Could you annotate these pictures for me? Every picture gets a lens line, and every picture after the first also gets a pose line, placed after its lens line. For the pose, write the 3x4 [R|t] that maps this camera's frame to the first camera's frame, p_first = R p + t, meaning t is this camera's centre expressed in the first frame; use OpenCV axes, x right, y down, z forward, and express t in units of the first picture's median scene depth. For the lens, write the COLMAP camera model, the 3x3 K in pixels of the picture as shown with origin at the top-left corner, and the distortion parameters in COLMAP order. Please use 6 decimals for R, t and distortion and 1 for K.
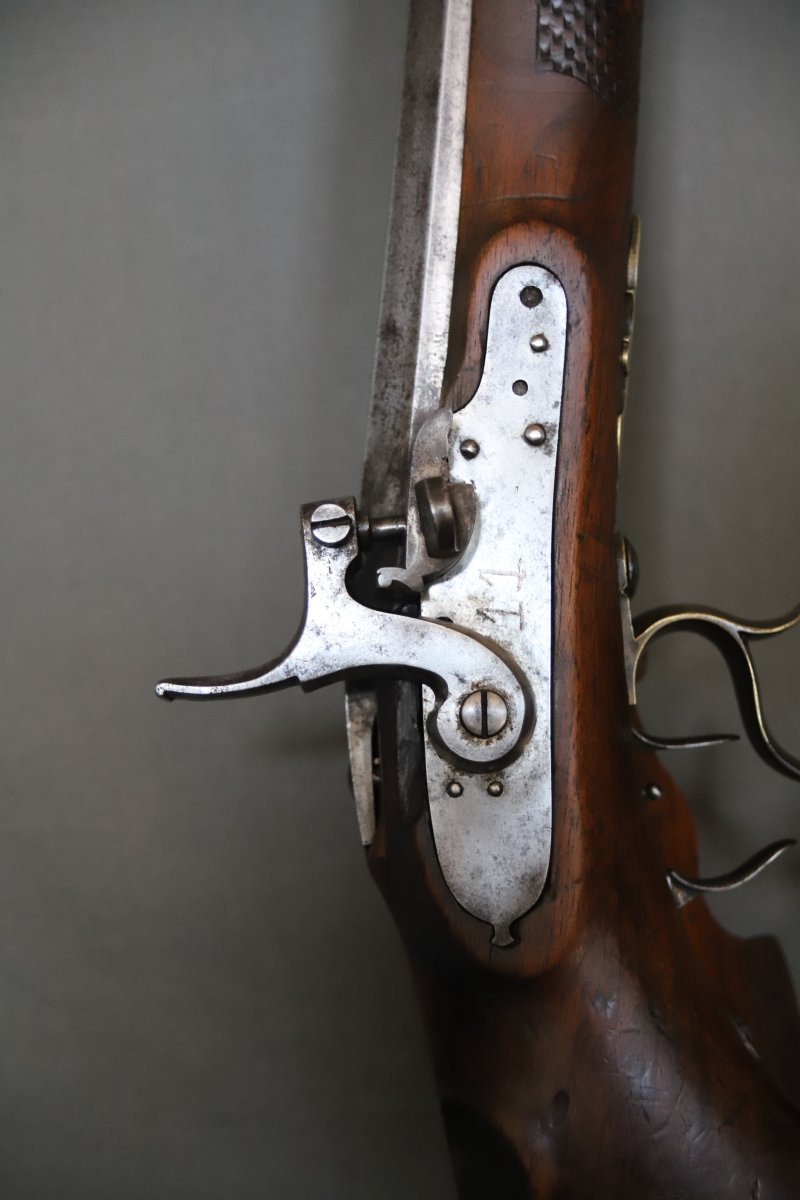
lens RADIAL K [[2609.0, 0, 397.5], [0, 2609.0, 592.2], [0, 0, 1]] dist [0.076479, 0.000000]
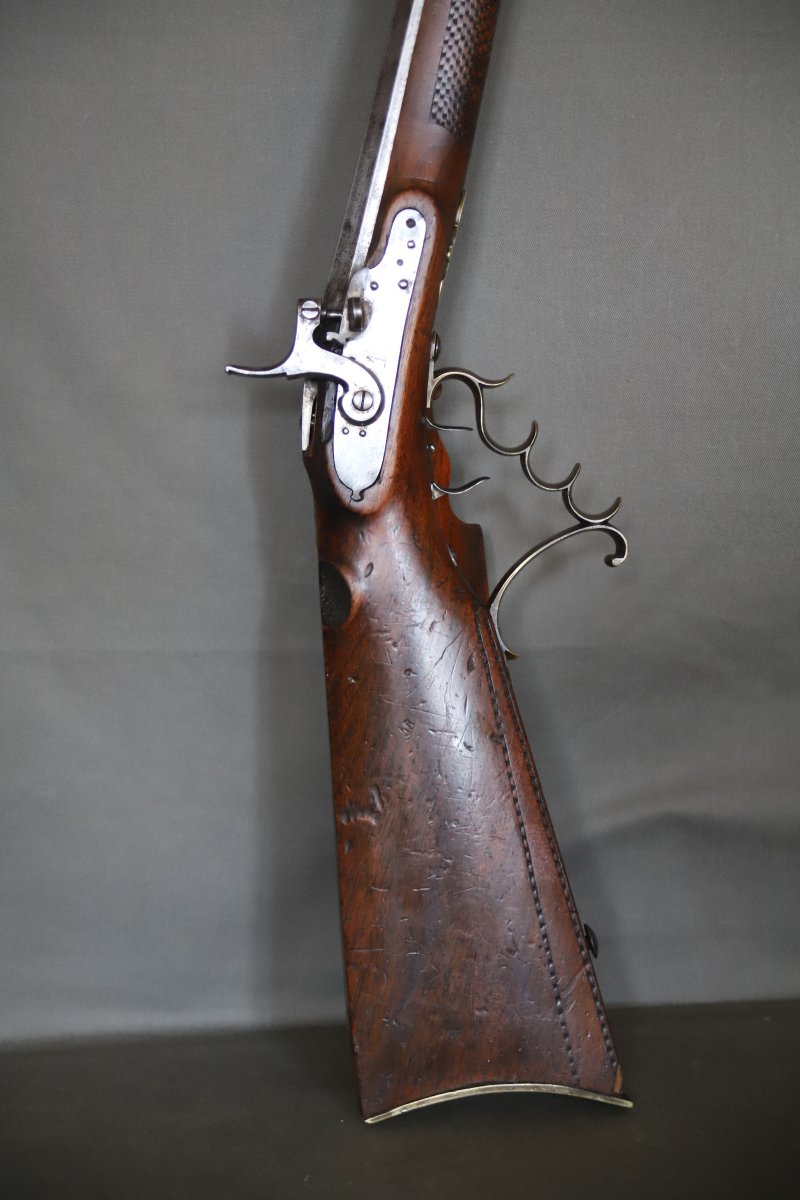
lens RADIAL K [[2509.7, 0, 399.6], [0, 2509.7, 602.0], [0, 0, 1]] dist [0.233698, 0.000000]
pose [[0.987516, 0.149419, 0.049856, -0.019147], [-0.154038, 0.982213, 0.107374, -0.022735], [-0.032925, -0.113714, 0.992968, -1.223141]]
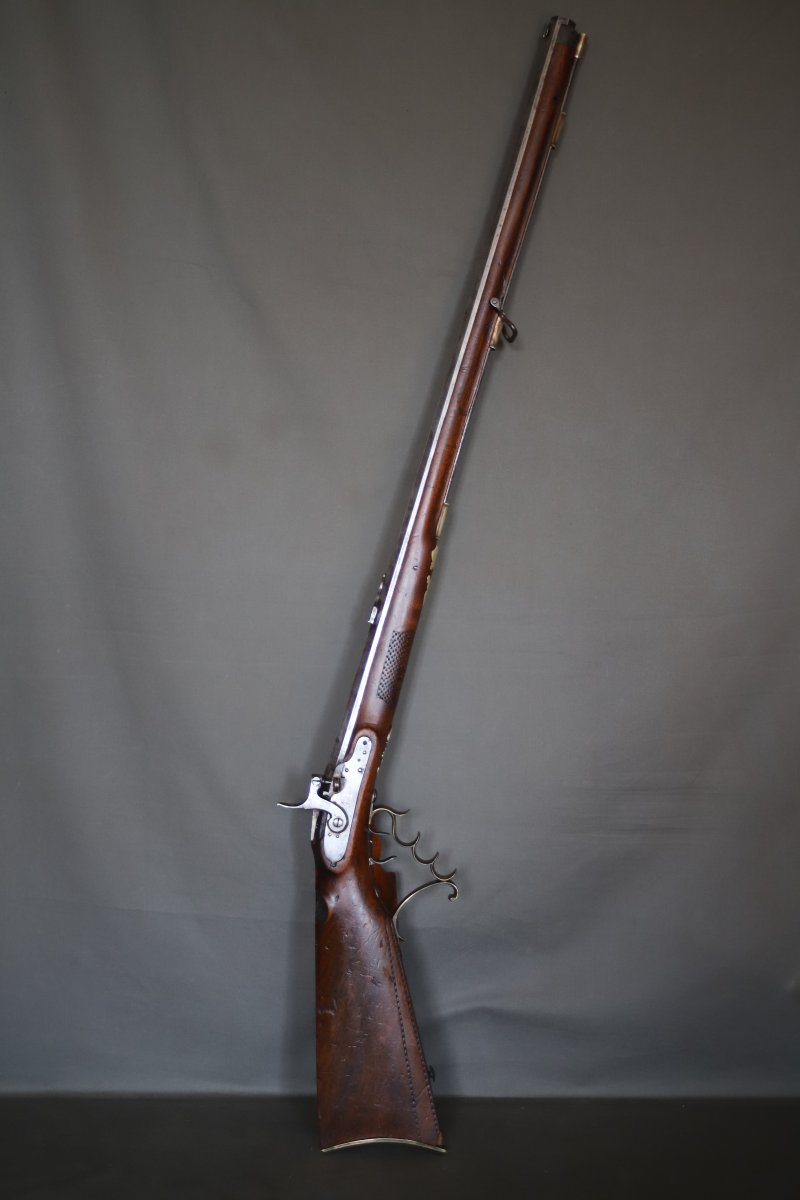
lens RADIAL K [[1561.0, 0, 397.7], [0, 1561.0, 653.2], [0, 0, 1]] dist [-0.007147, 0.000000]
pose [[0.978172, 0.207783, -0.002425, 0.083551], [-0.207321, 0.976654, 0.056254, -0.461991], [0.014057, -0.054523, 0.998414, -1.992100]]
